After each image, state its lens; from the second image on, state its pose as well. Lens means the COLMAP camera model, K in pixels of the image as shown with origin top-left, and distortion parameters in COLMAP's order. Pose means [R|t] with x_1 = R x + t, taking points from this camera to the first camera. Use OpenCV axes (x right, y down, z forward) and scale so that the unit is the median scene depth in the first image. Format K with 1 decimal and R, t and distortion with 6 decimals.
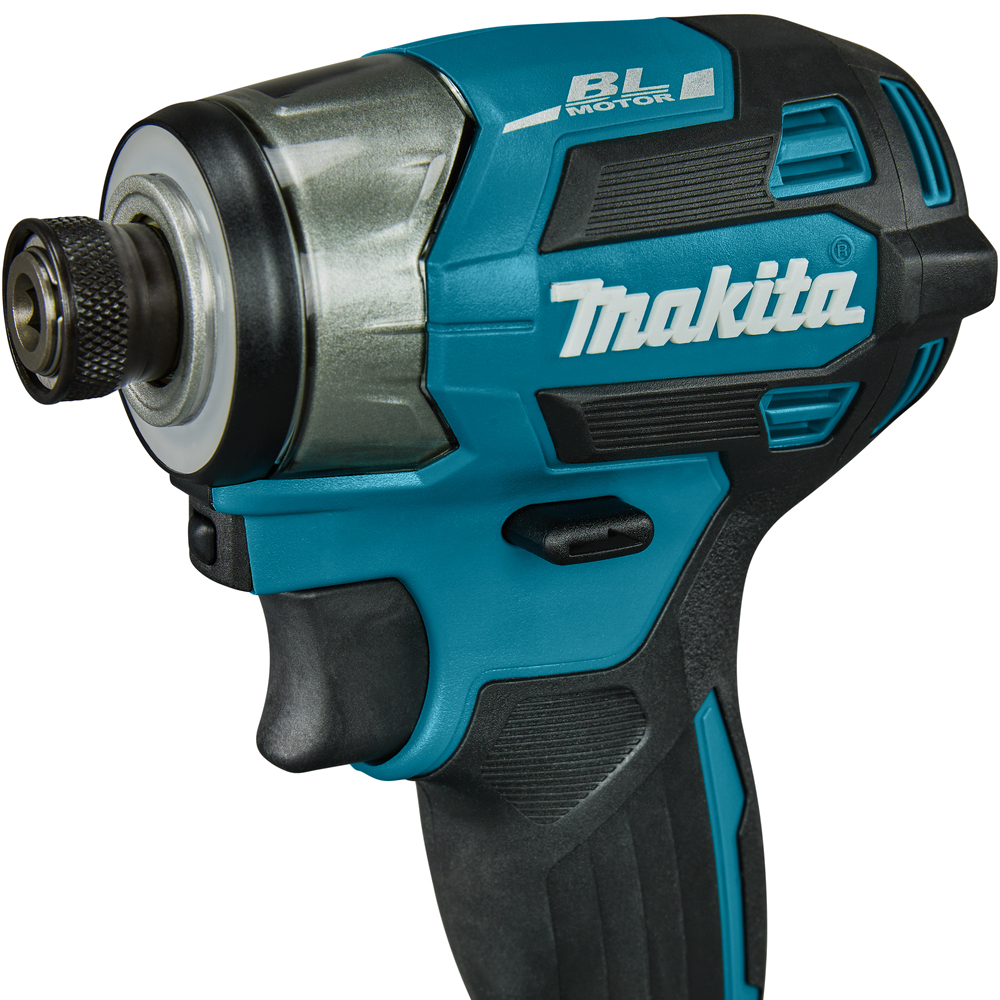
lens RADIAL K [[2445.7, 0, 500.0], [0, 2445.7, 500.0], [0, 0, 1]] dist [0.028078, 0.155983]
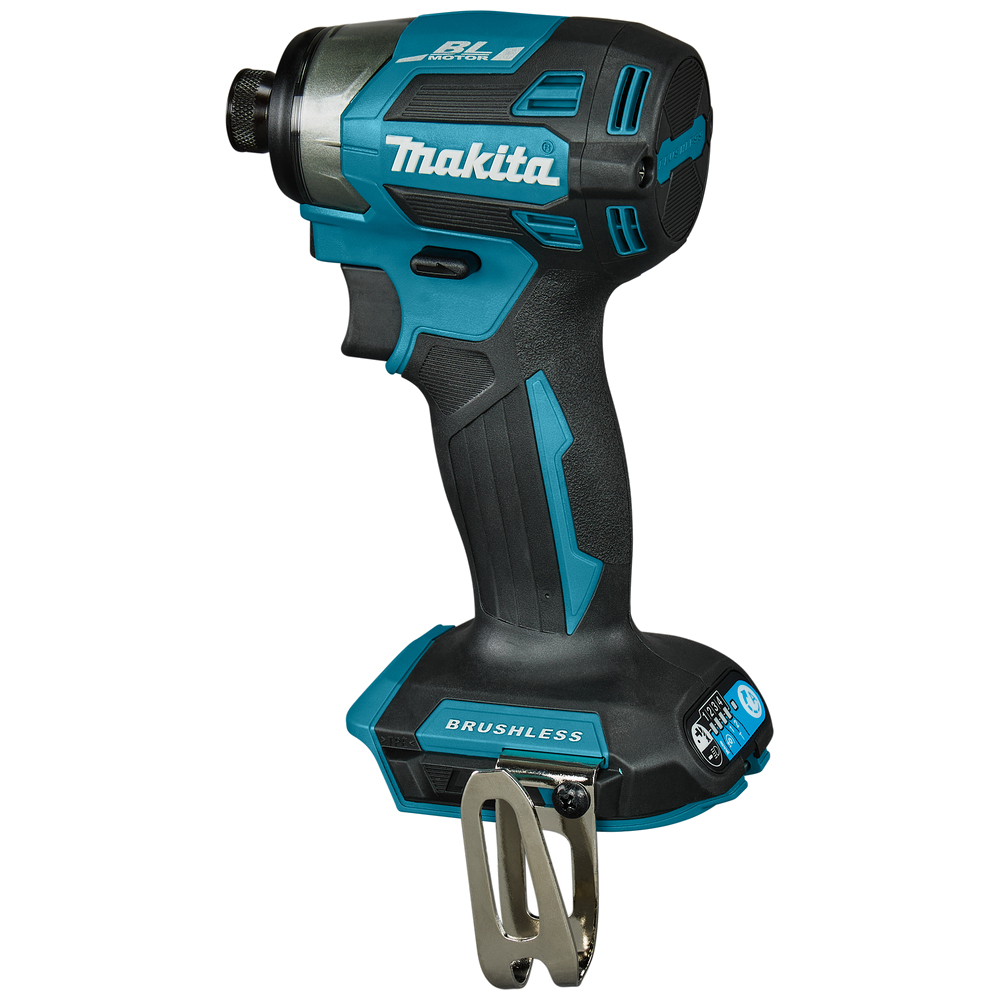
lens RADIAL K [[4241.3, 0, 500.0], [0, 4241.3, 500.0], [0, 0, 1]] dist [0.015775, -0.172748]
pose [[0.646695, 0.226582, -0.728317, 2.736061], [-0.210433, 0.970801, 0.115170, -0.216722], [0.733146, 0.078782, 0.675492, -1.350809]]
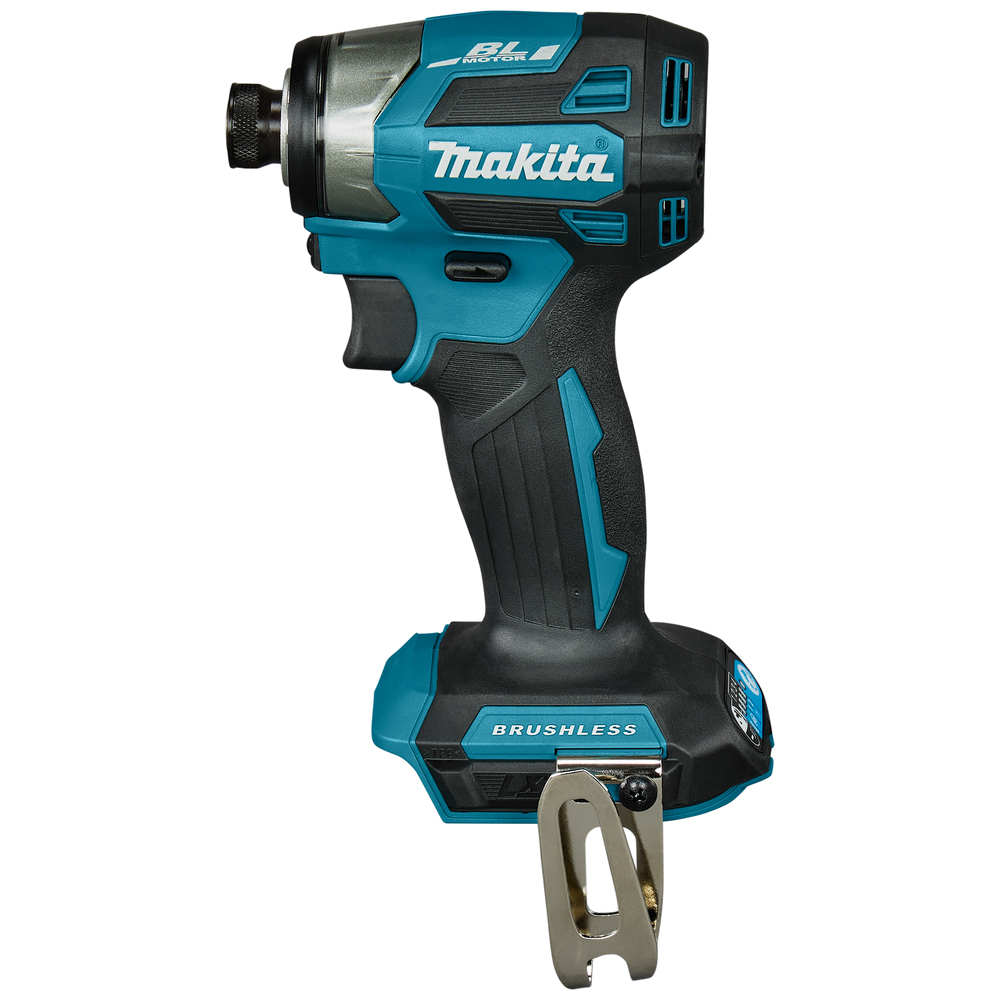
lens RADIAL K [[4241.3, 0, 500.0], [0, 4241.3, 500.0], [0, 0, 1]] dist [0.015775, -0.172748]
pose [[0.840716, 0.165994, -0.515405, 1.926877], [-0.154131, 0.985838, 0.066090, -0.032836], [0.519076, 0.023877, 0.854395, -2.006521]]
